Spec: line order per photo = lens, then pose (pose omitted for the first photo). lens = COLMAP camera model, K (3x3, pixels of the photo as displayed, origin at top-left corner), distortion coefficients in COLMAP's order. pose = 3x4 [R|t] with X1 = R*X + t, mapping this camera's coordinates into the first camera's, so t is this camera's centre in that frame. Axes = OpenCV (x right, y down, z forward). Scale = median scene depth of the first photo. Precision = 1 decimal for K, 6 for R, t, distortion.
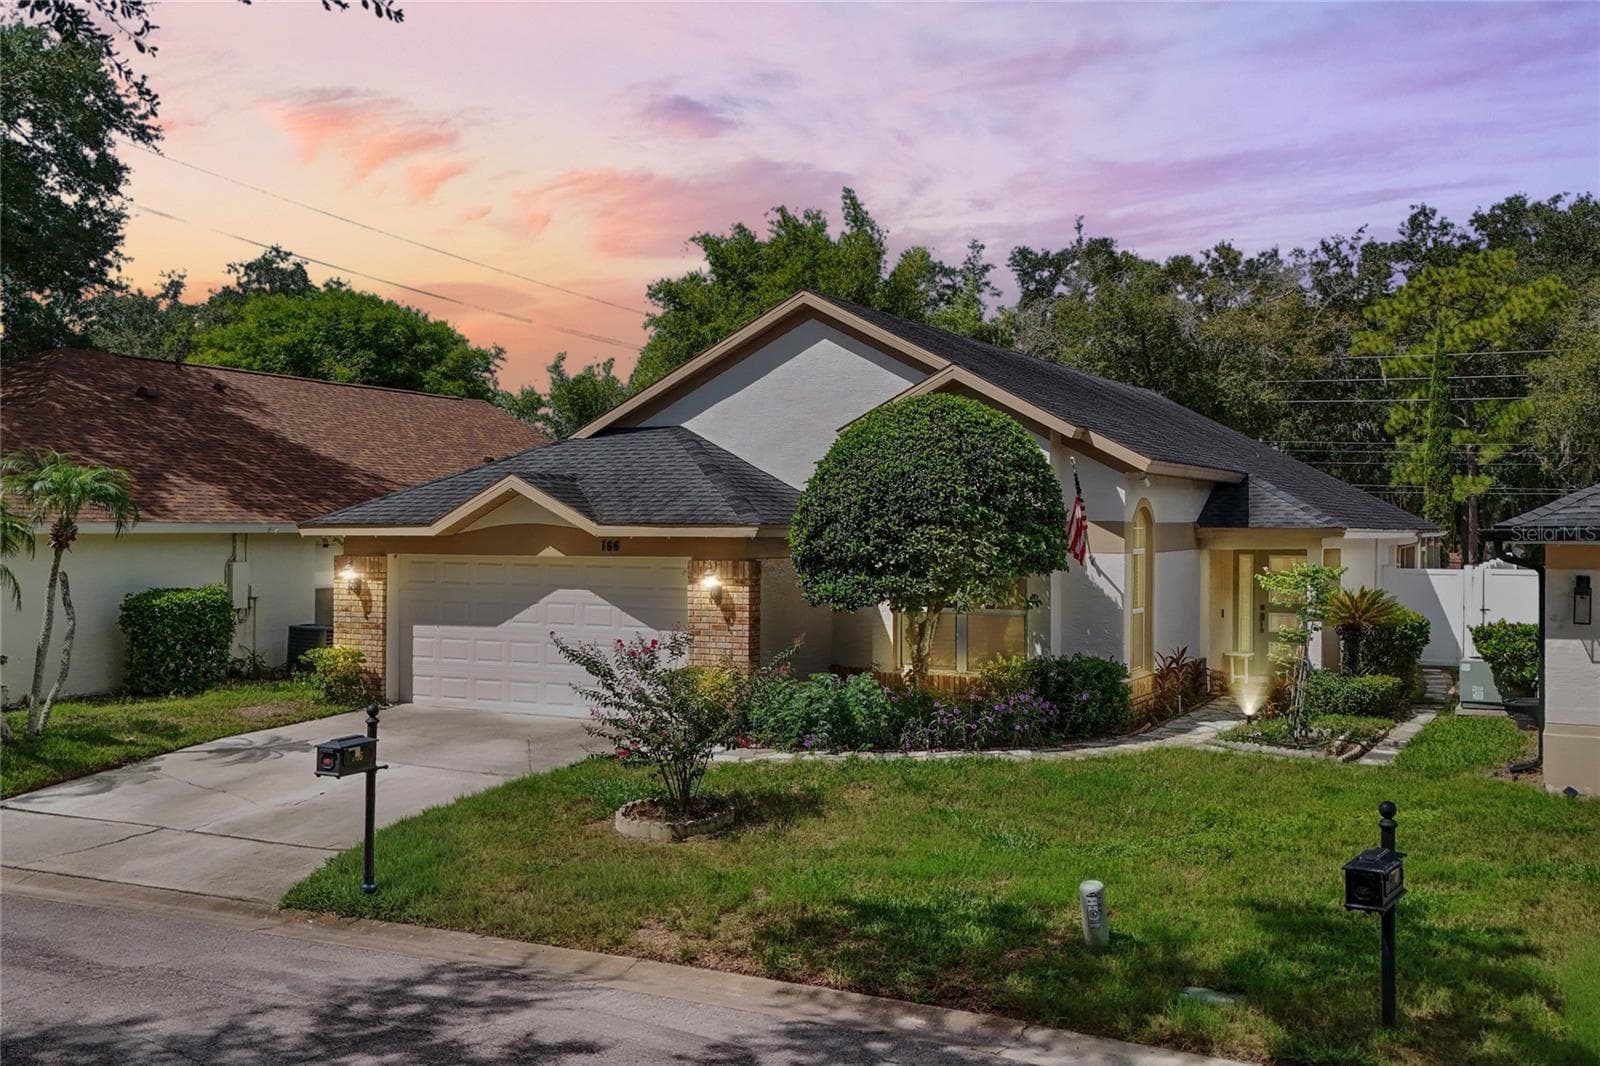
lens RADIAL K [[1476.2, 0, 800.0], [0, 1476.2, 533.0], [0, 0, 1]] dist [0.053638, 0.002042]
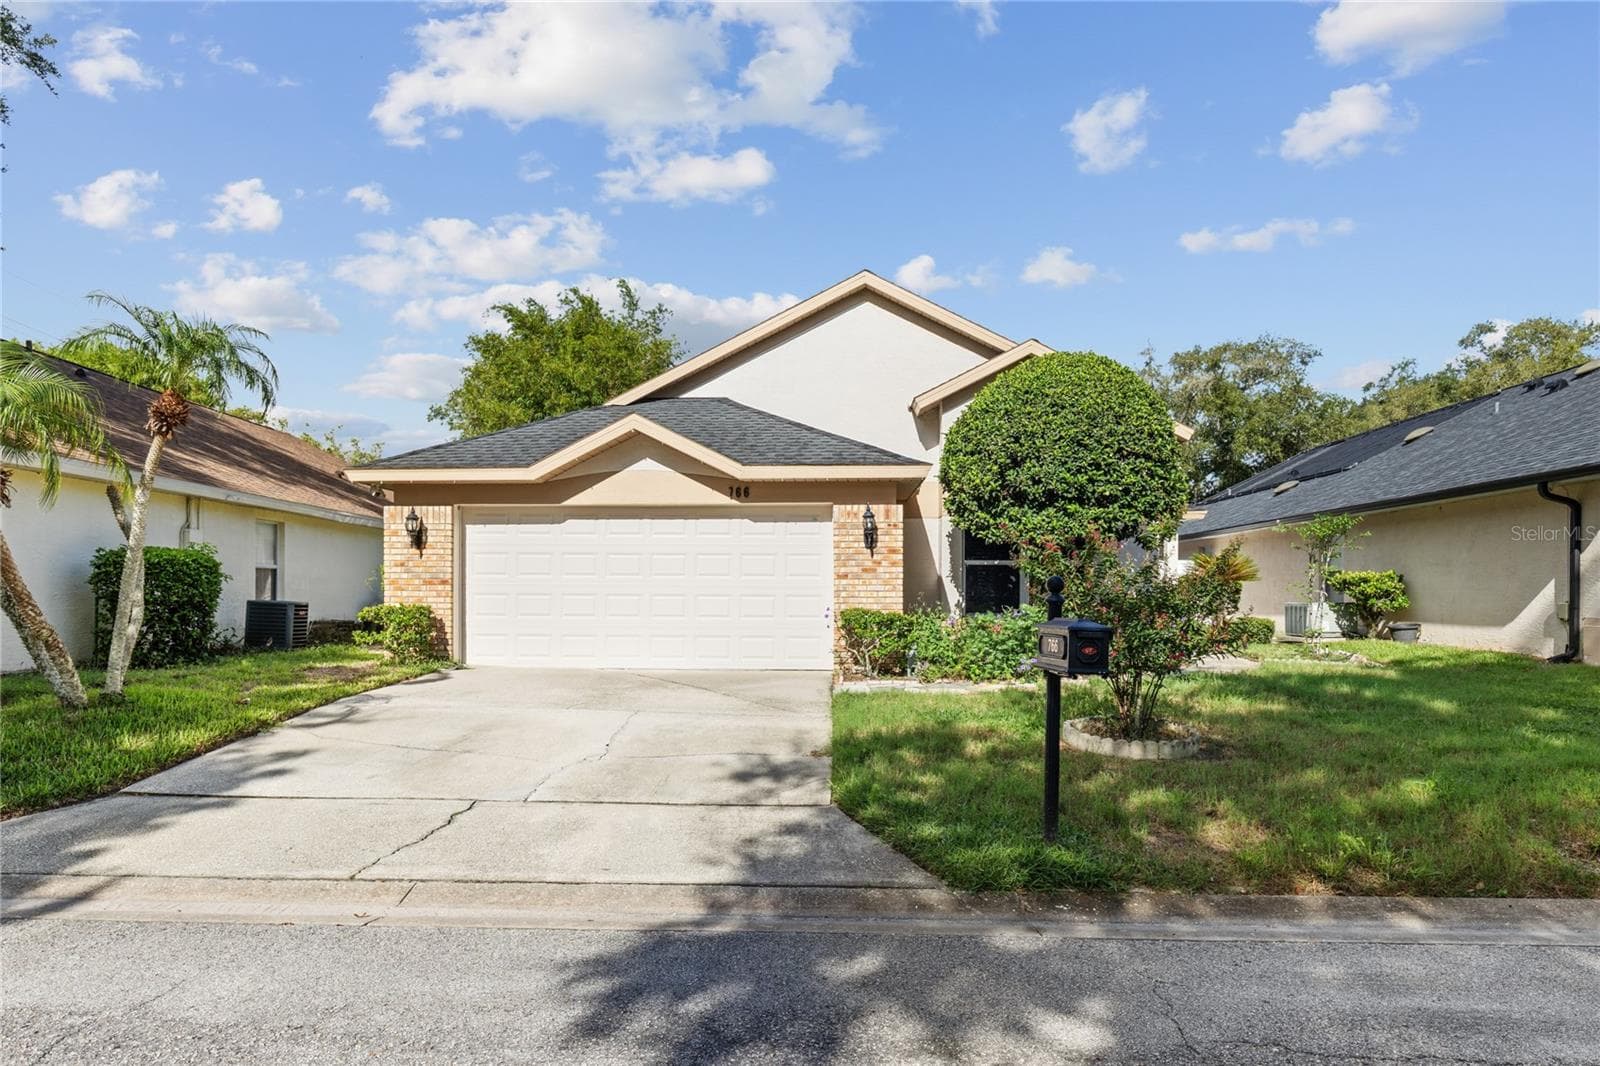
lens RADIAL K [[1013.8, 0, 758.6], [0, 1013.8, 588.3], [0, 0, 1]] dist [0.031112, -0.027450]
pose [[0.923809, 0.005441, 0.382814, -0.353453], [0.000245, 0.999890, -0.014802, 0.077921], [-0.382852, 0.013768, 0.923707, 0.346299]]
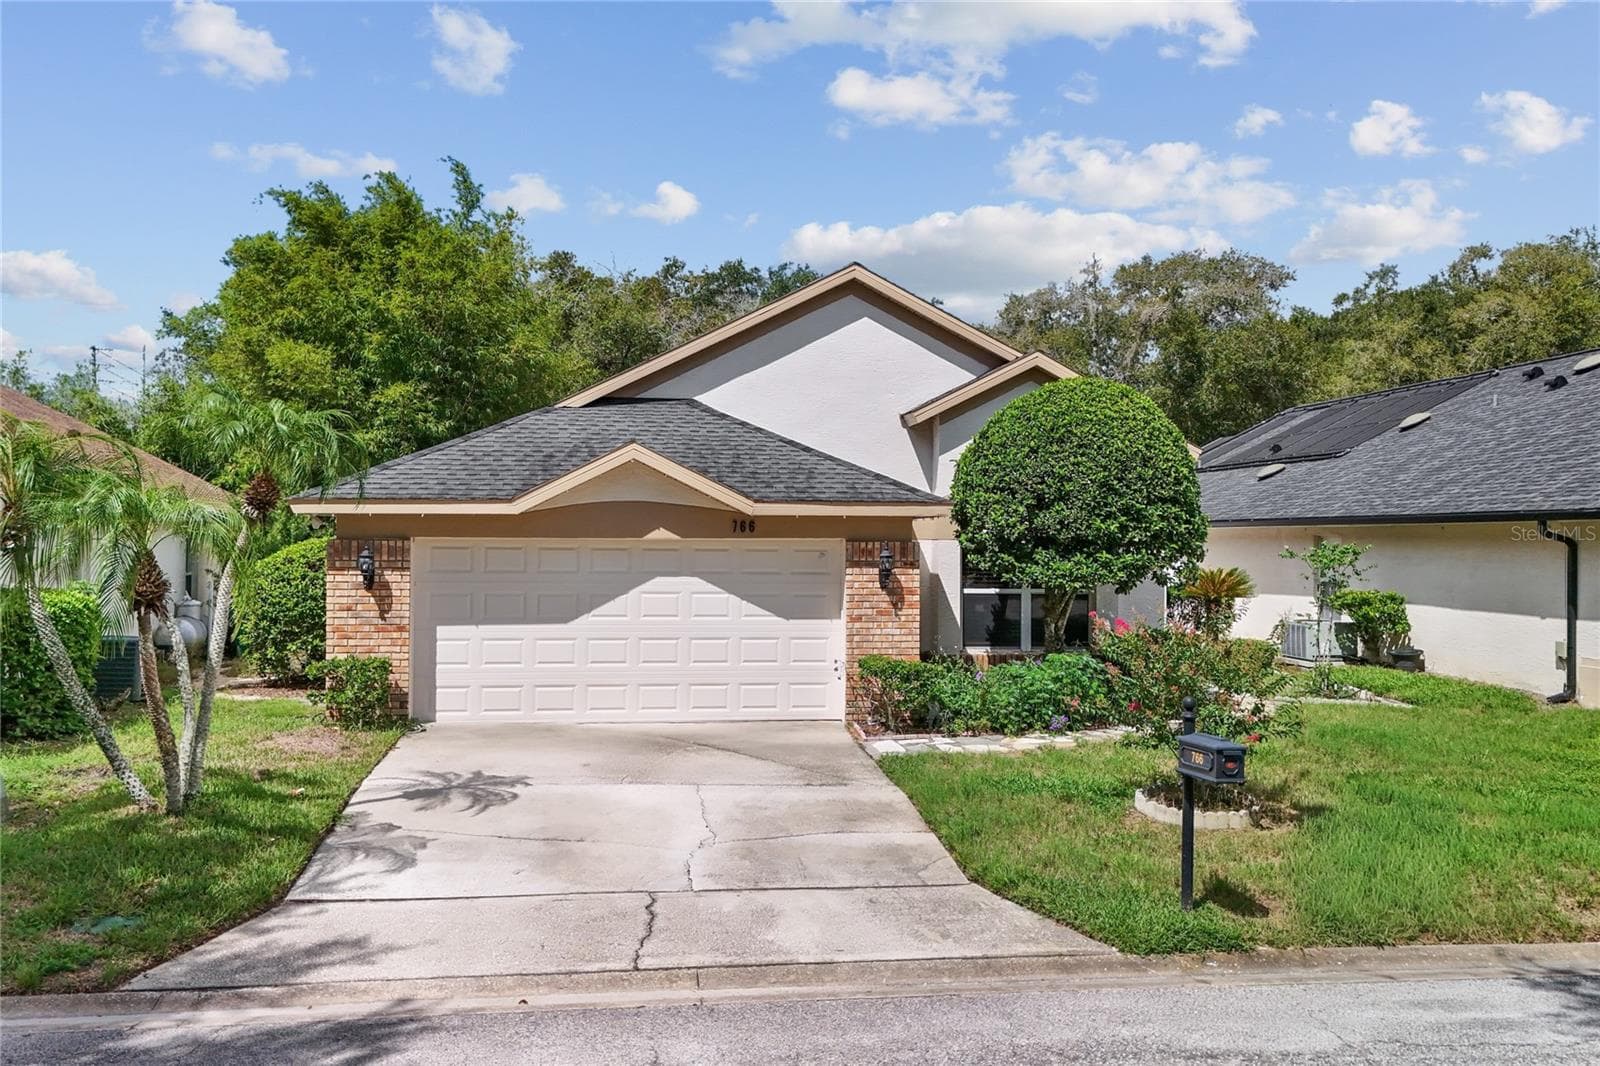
lens RADIAL K [[1443.3, 0, 790.5], [0, 1443.3, 529.4], [0, 0, 1]] dist [0.153901, -0.213487]
pose [[0.837482, 0.009757, 0.546377, -0.548734], [0.000505, 0.999826, -0.018629, 0.025151], [-0.546464, 0.015878, 0.837332, 0.234155]]
